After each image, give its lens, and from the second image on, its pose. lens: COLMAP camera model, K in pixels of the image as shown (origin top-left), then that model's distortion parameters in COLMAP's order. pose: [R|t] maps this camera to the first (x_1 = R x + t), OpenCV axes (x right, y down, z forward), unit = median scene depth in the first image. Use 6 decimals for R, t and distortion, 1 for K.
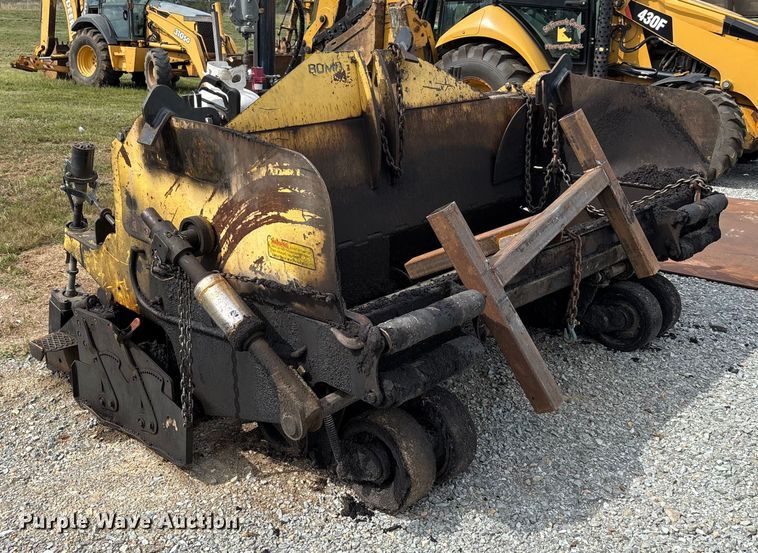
lens RADIAL K [[830.6, 0, 333.5], [0, 830.6, 228.3], [0, 0, 1]] dist [0.021243, 0.002098]
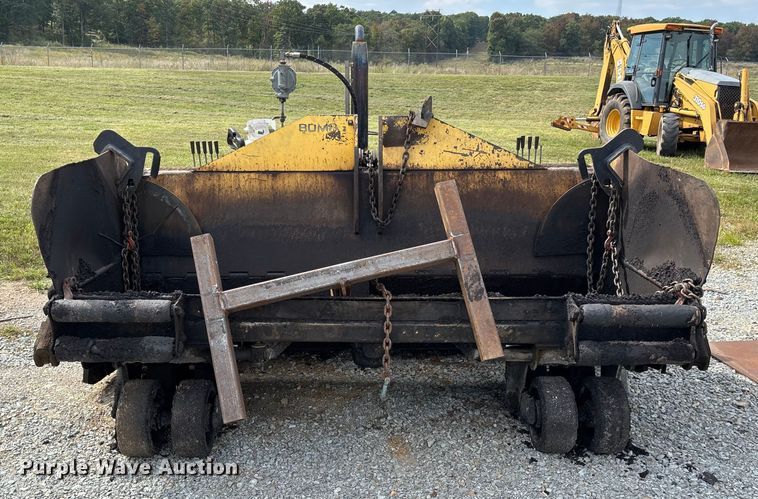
lens RADIAL K [[757.5, 0, 379.0], [0, 757.5, 249.5], [0, 0, 1]] dist [0.046310, -0.003682]
pose [[0.714912, 0.158396, -0.681037, 0.703946], [-0.180855, 0.982747, 0.038718, -0.063364], [0.675420, 0.095488, 0.731225, 0.216960]]
